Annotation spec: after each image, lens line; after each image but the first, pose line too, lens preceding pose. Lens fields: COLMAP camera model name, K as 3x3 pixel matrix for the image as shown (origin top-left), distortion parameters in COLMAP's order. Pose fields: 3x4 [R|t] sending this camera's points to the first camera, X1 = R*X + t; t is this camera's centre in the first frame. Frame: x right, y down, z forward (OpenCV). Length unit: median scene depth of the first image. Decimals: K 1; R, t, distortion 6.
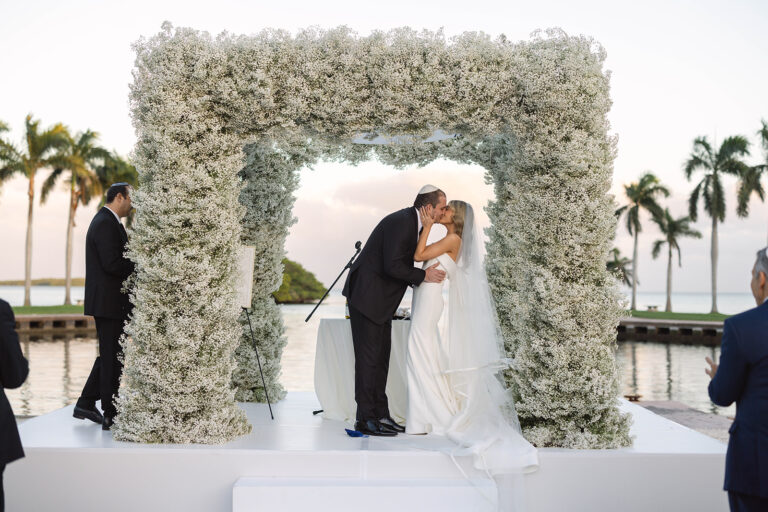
lens RADIAL K [[1121.4, 0, 384.0], [0, 1121.4, 256.0], [0, 0, 1]] dist [0.021011, 0.025511]
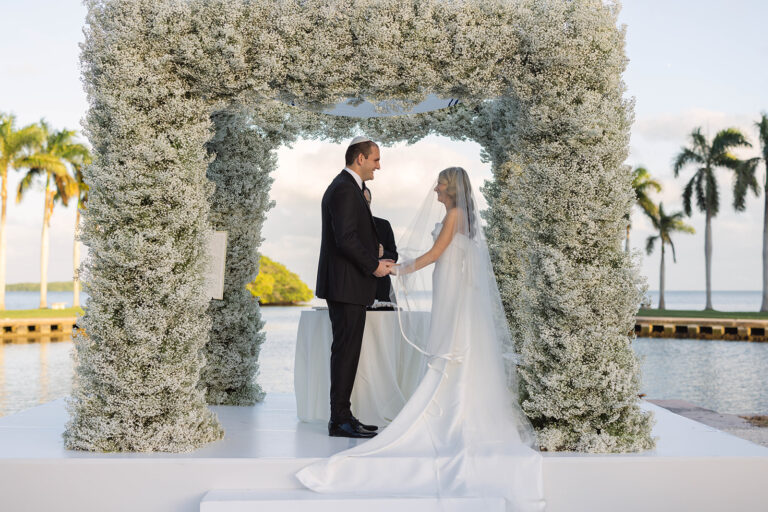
lens RADIAL K [[1121.4, 0, 384.0], [0, 1121.4, 256.0], [0, 0, 1]] dist [0.021011, 0.025511]
pose [[0.999864, -0.009054, 0.013757, -0.002672], [0.009108, 0.999951, -0.003817, 0.019075], [-0.013721, 0.003942, 0.999898, 0.120323]]
